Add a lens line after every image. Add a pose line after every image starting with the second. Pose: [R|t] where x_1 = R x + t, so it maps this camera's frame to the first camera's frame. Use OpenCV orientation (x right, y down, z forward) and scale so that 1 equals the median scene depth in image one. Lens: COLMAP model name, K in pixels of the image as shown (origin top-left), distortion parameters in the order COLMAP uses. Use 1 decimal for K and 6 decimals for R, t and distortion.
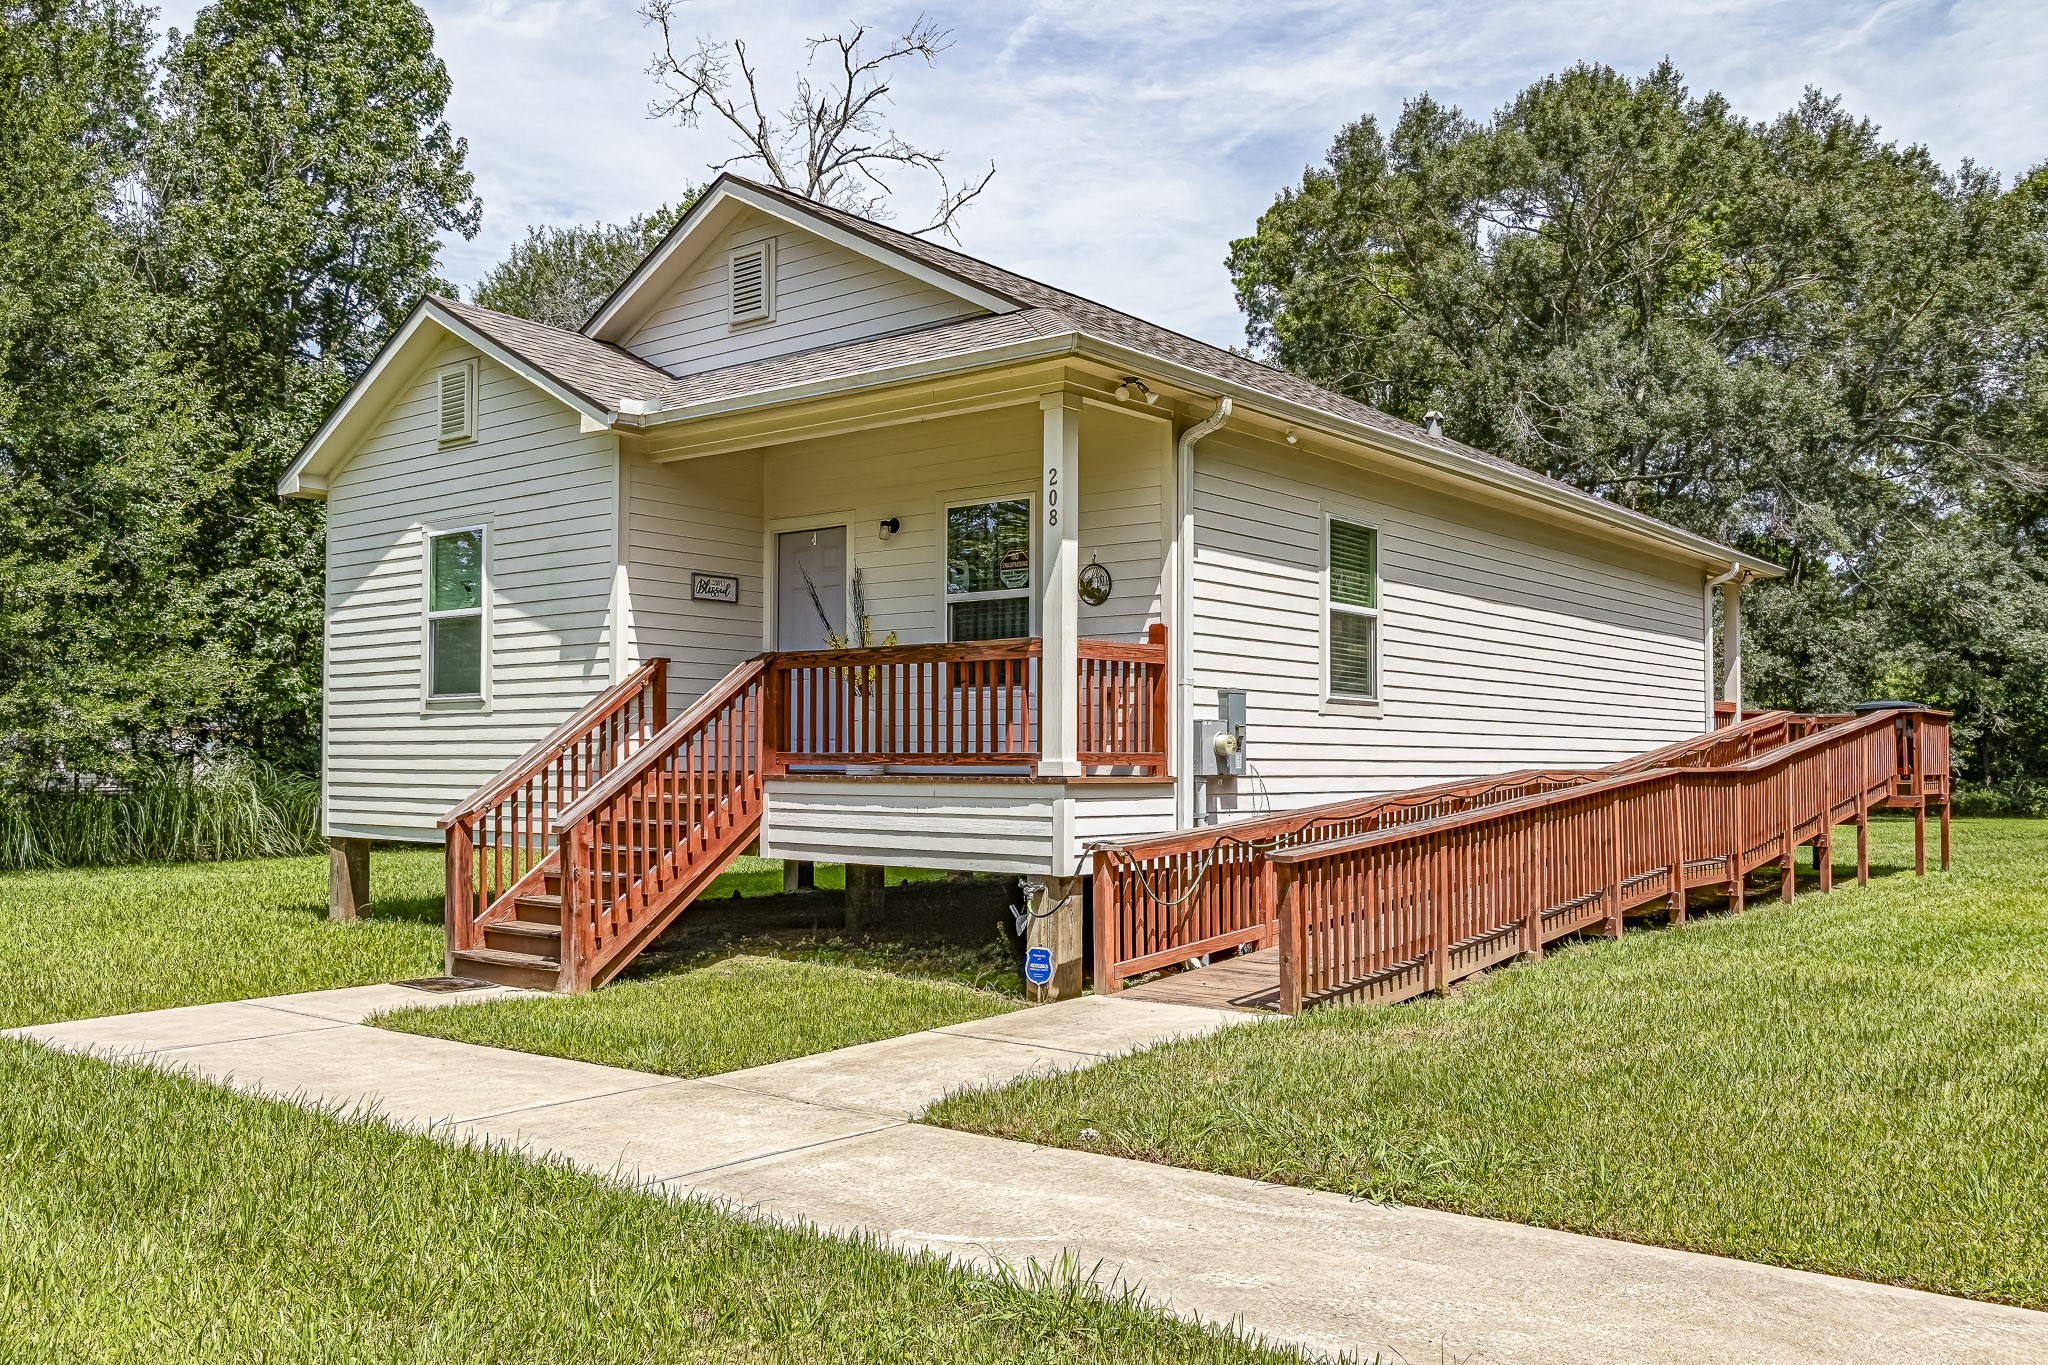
lens RADIAL K [[1677.9, 0, 1016.3], [0, 1677.9, 827.4], [0, 0, 1]] dist [-0.004521, -0.004629]
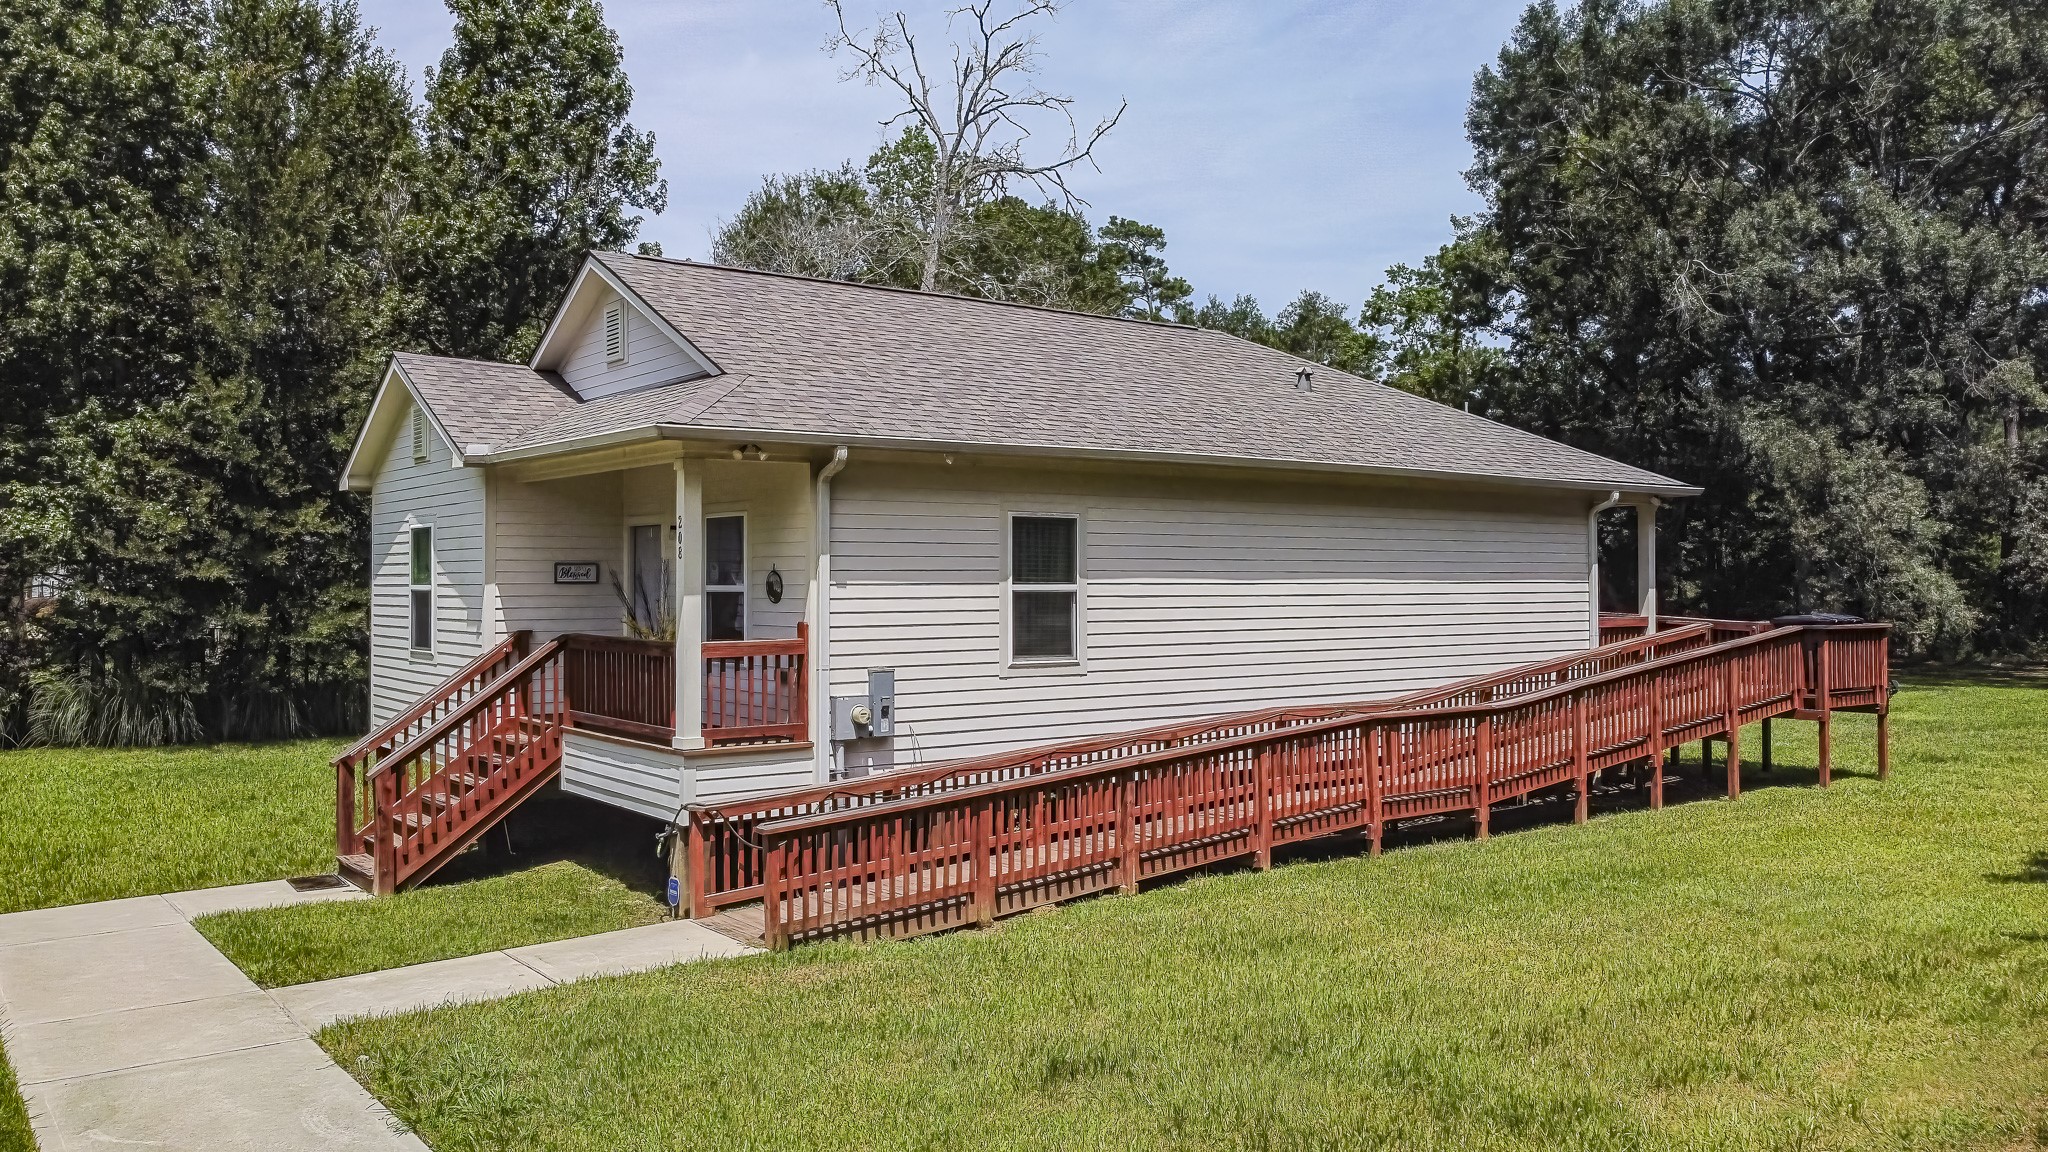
lens RADIAL K [[1551.5, 0, 967.1], [0, 1551.5, 682.4], [0, 0, 1]] dist [0.000212, -0.006372]
pose [[0.965893, 0.009081, -0.258783, 0.438337], [-0.002959, 0.999707, 0.024036, -0.089404], [0.258926, -0.022451, 0.965636, -0.093335]]
